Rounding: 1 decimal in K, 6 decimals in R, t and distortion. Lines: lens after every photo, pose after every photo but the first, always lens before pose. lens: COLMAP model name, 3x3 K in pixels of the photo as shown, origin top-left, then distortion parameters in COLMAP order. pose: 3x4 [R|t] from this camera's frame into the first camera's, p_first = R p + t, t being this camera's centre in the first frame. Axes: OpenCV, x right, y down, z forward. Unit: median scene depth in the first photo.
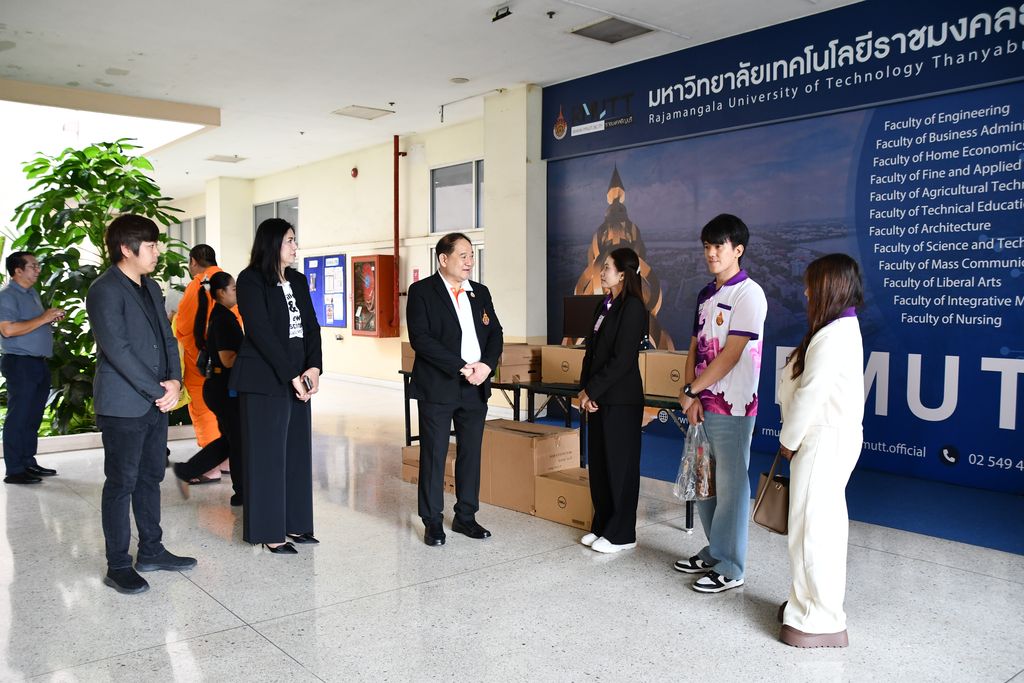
lens RADIAL K [[858.7, 0, 507.1], [0, 858.7, 353.1], [0, 0, 1]] dist [-0.127439, 0.128407]
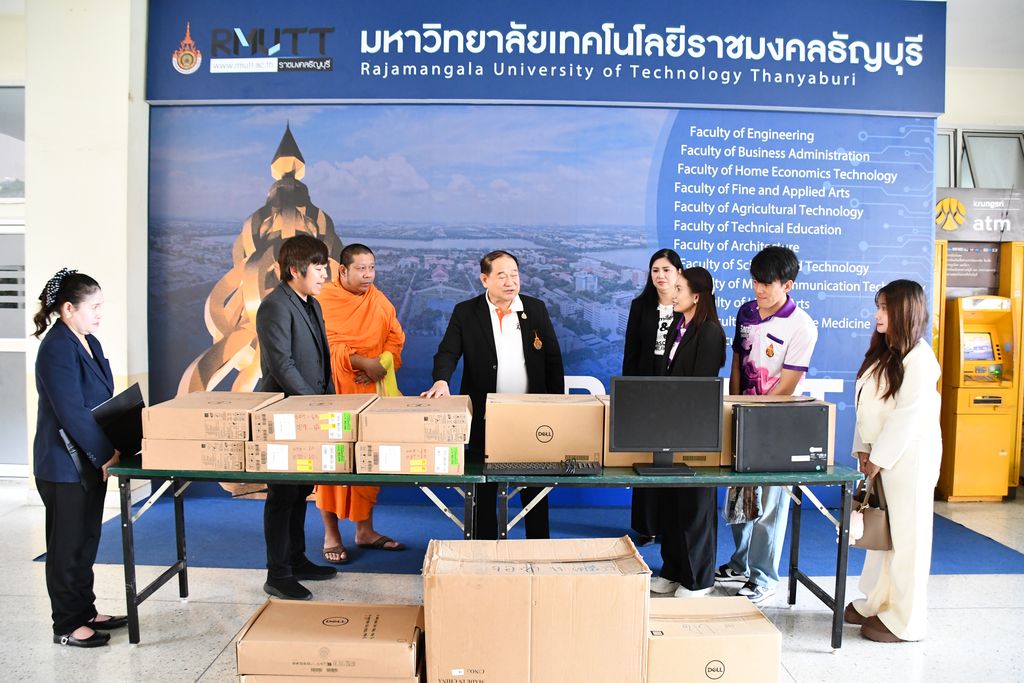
lens RADIAL K [[795.4, 0, 513.3], [0, 795.4, 353.4], [0, 0, 1]] dist [-0.155553, 0.107976]
pose [[0.635535, -0.029277, 0.771517, -0.315443], [0.038169, 0.999250, 0.006477, -0.038063], [-0.771128, 0.025331, 0.636176, 0.569960]]
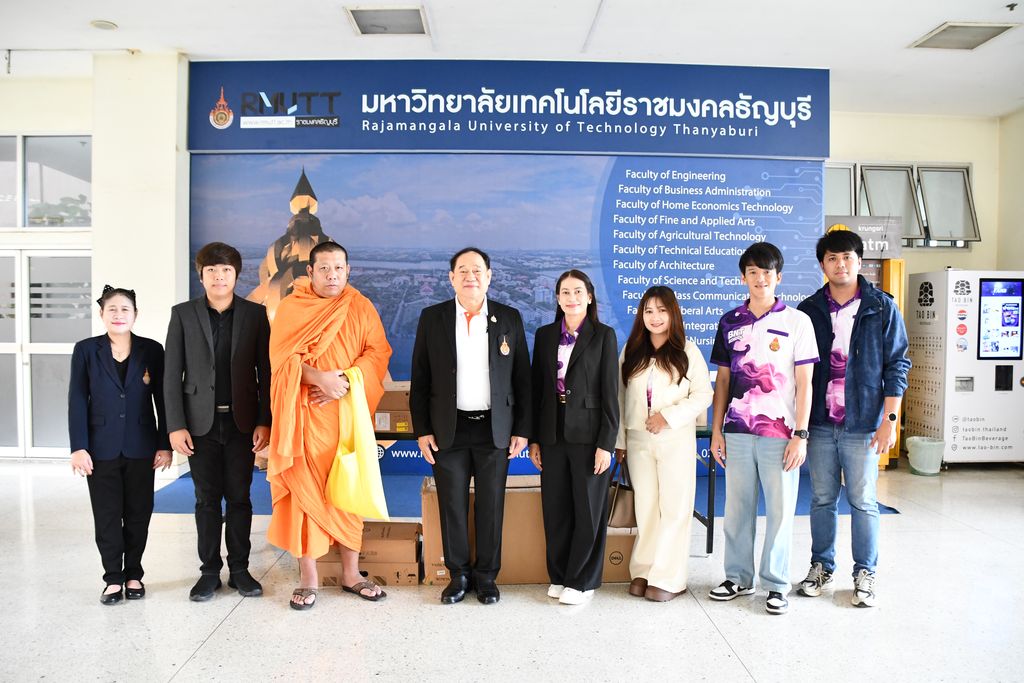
lens RADIAL K [[800.2, 0, 512.9], [0, 800.2, 352.3], [0, 0, 1]] dist [-0.150520, 0.105498]
pose [[0.617811, -0.027109, 0.785859, -0.469957], [0.045621, 0.998958, -0.001406, -0.029854], [-0.785002, 0.036721, 0.618404, 0.427868]]
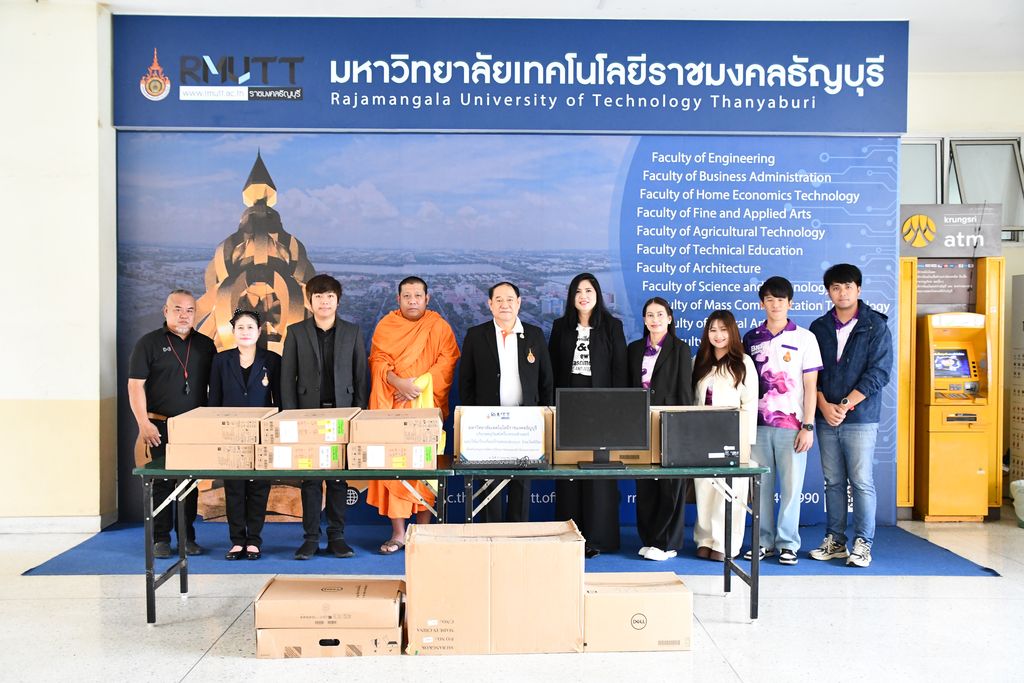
lens RADIAL K [[1004.7, 0, 509.8], [0, 1004.7, 352.8], [0, 0, 1]] dist [-0.063157, 0.203473]
pose [[0.622447, -0.011200, 0.782582, -0.497881], [0.047657, 0.998585, -0.023614, -0.029573], [-0.781210, 0.051993, 0.622099, 0.404750]]
